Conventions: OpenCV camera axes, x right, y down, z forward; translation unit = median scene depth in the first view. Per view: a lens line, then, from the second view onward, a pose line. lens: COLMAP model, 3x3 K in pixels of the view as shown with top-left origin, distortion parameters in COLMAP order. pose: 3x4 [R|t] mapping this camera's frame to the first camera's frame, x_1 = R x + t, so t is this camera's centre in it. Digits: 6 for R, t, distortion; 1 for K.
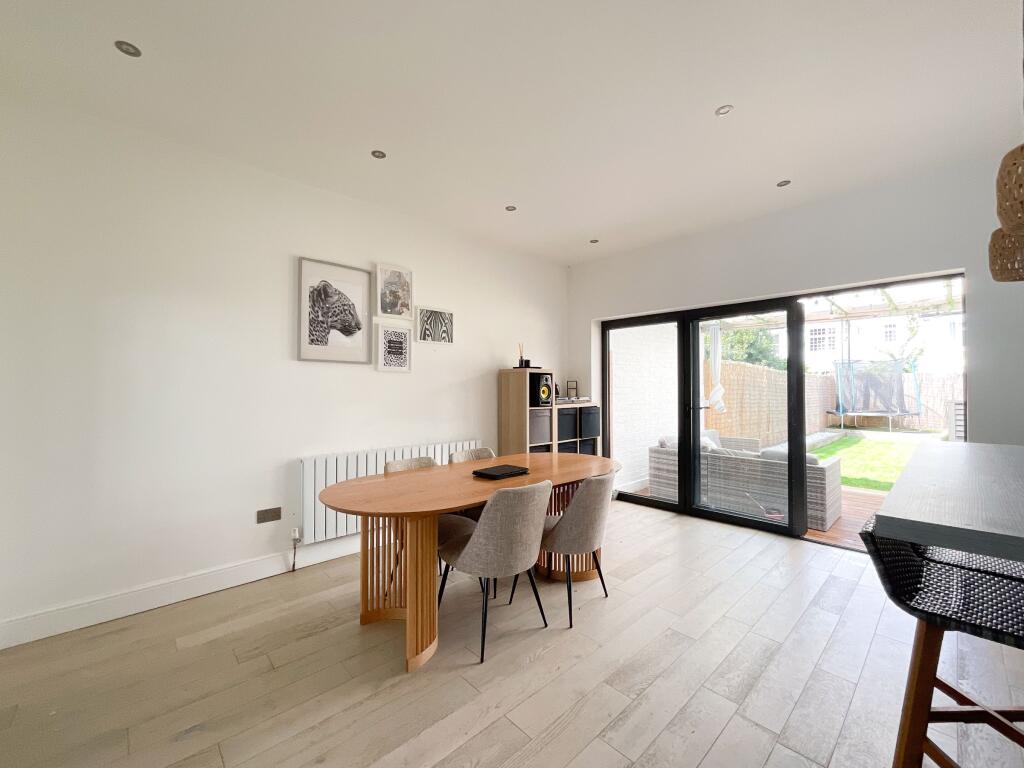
lens RADIAL K [[415.7, 0, 512.0], [0, 415.7, 384.0], [0, 0, 1]] dist [0.000984, -0.000732]
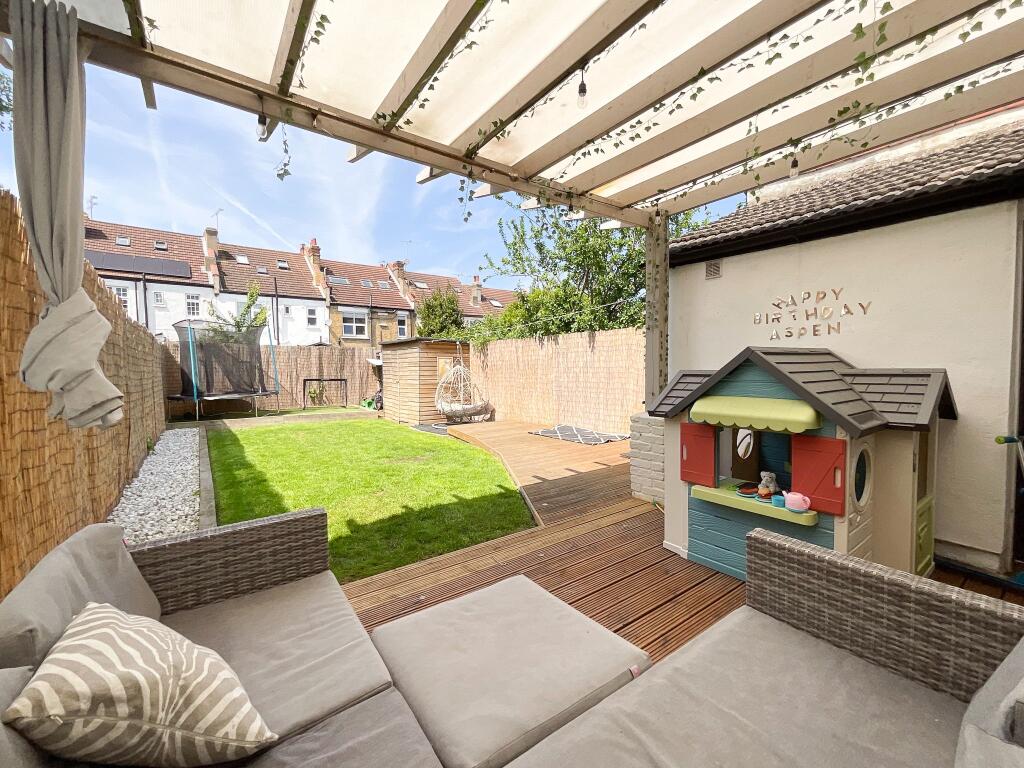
lens RADIAL K [[415.7, 0, 512.0], [0, 415.7, 384.0], [0, 0, 1]] dist [0.000984, -0.000732]
pose [[0.112735, -0.042807, 0.992703, 0.168882], [0.001993, 0.999079, 0.042855, 0.018558], [-0.993623, -0.002853, 0.112716, 0.401466]]
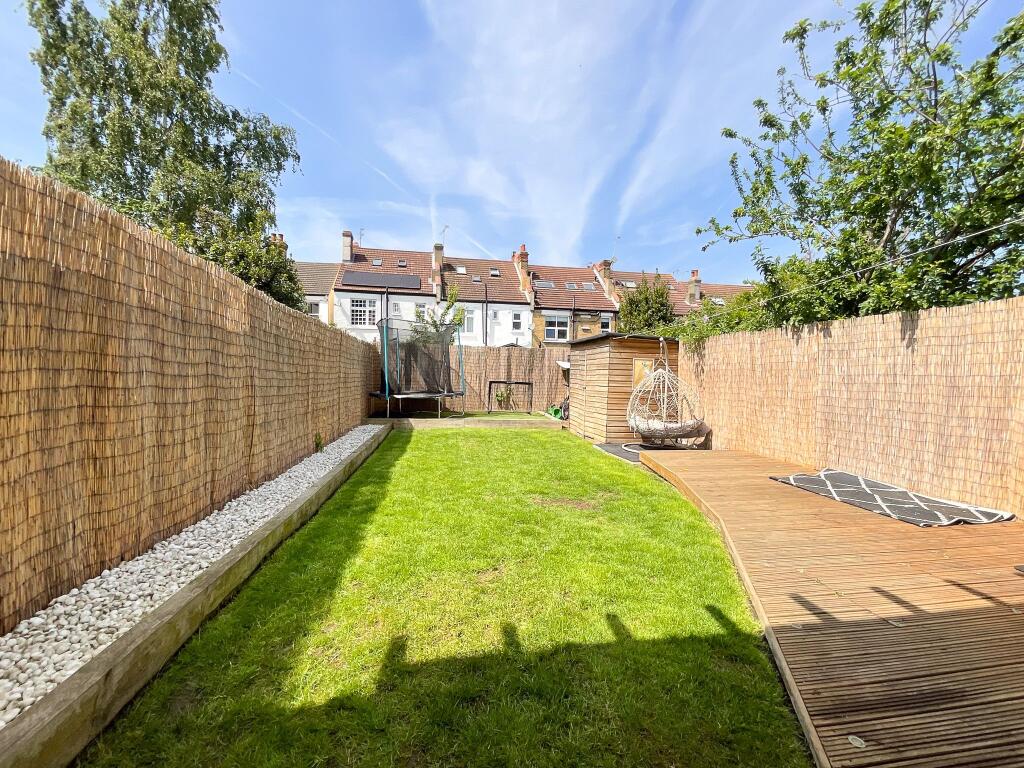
lens RADIAL K [[430.6, 0, 512.0], [0, 430.6, 384.0], [0, 0, 1]] dist [-0.001349, -0.000507]
pose [[0.558533, -0.011446, 0.829403, 0.309630], [-0.023601, 0.999281, 0.029684, 0.024348], [-0.829146, -0.036154, 0.557861, 0.423989]]
